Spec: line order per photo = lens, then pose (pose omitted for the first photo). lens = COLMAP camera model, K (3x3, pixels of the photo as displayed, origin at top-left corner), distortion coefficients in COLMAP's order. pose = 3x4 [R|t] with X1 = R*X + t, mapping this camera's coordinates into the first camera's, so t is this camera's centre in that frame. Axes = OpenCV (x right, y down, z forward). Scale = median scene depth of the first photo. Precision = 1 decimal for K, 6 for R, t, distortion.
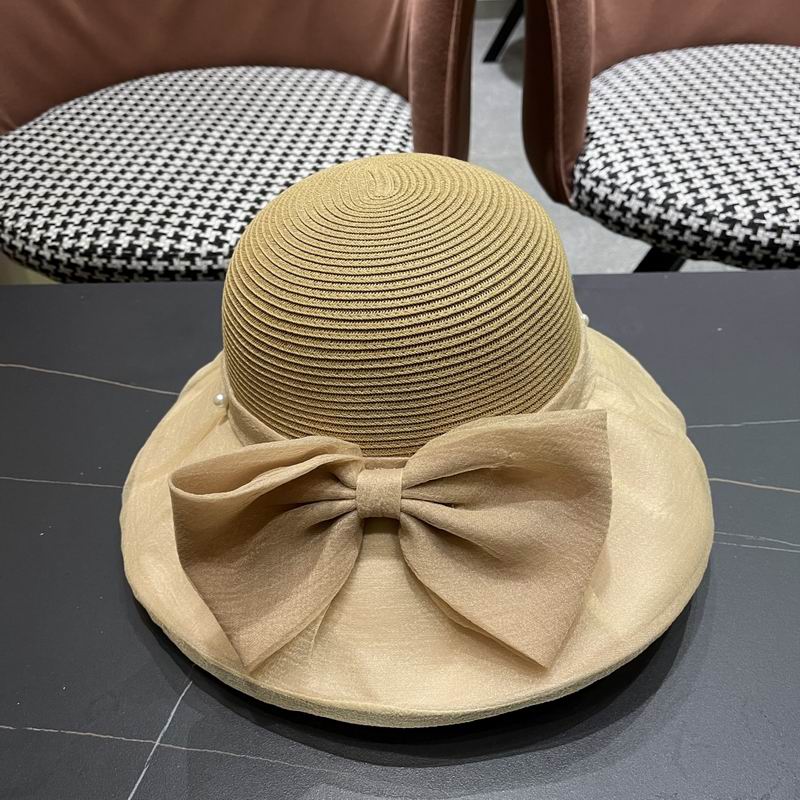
lens RADIAL K [[821.6, 0, 397.6], [0, 821.6, 408.8], [0, 0, 1]] dist [0.009163, 0.026346]
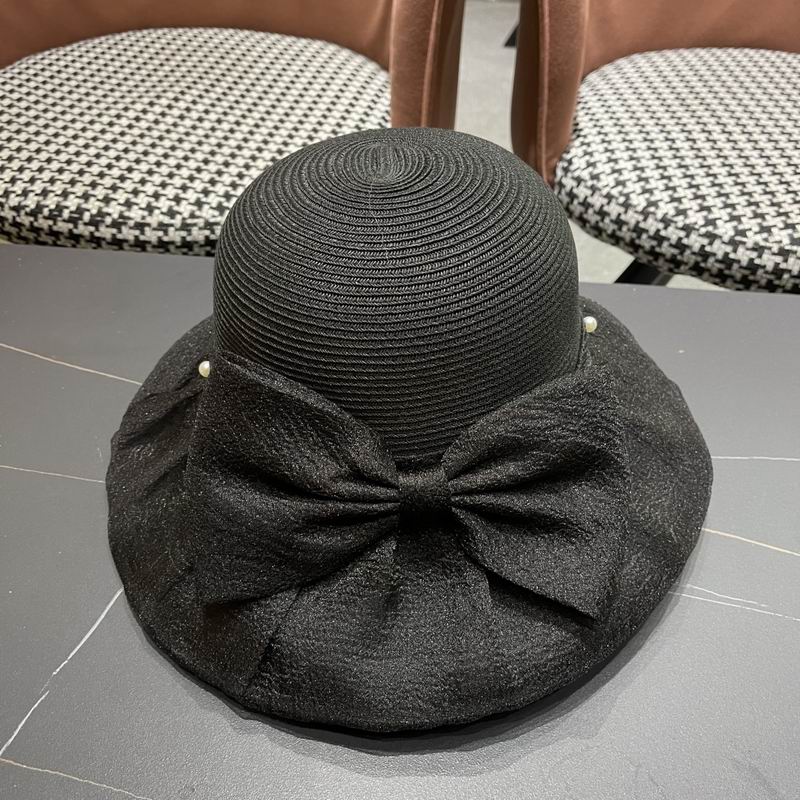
lens RADIAL K [[821.6, 0, 397.6], [0, 821.6, 408.8], [0, 0, 1]] dist [0.009163, 0.026346]
pose [[0.996409, 0.084423, -0.006416, 0.065107], [-0.084239, 0.996133, 0.024968, -0.022335], [0.008499, -0.024338, 0.999668, 0.045827]]
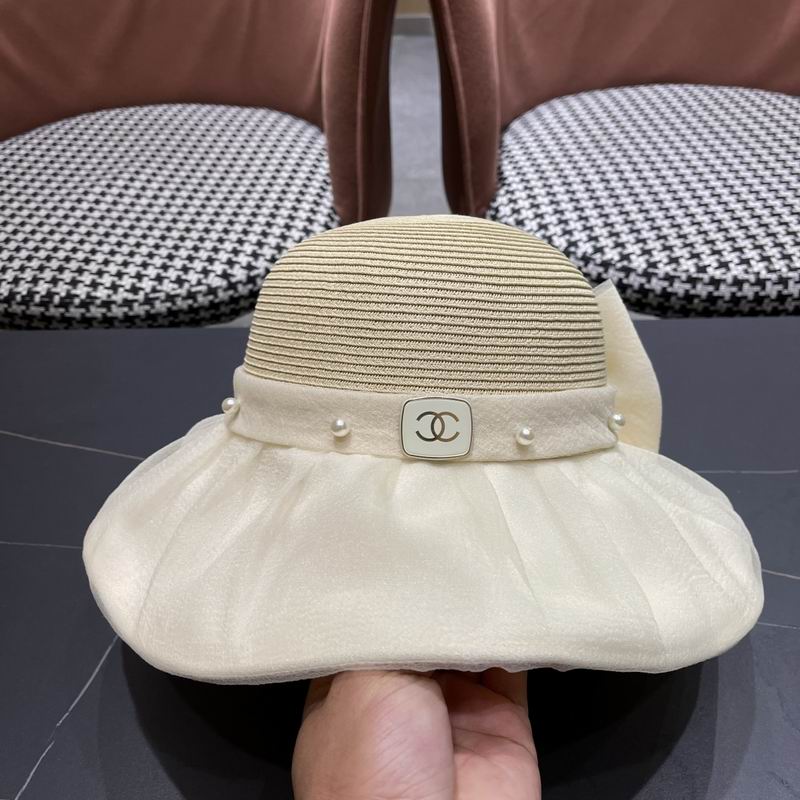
lens RADIAL K [[821.6, 0, 399.4], [0, 821.6, 406.3], [0, 0, 1]] dist [0.006472, 0.029847]
pose [[0.999932, -0.003926, 0.010963, 0.098751], [0.003945, 0.999991, -0.001741, -0.051170], [-0.010956, 0.001784, 0.999938, -0.033462]]
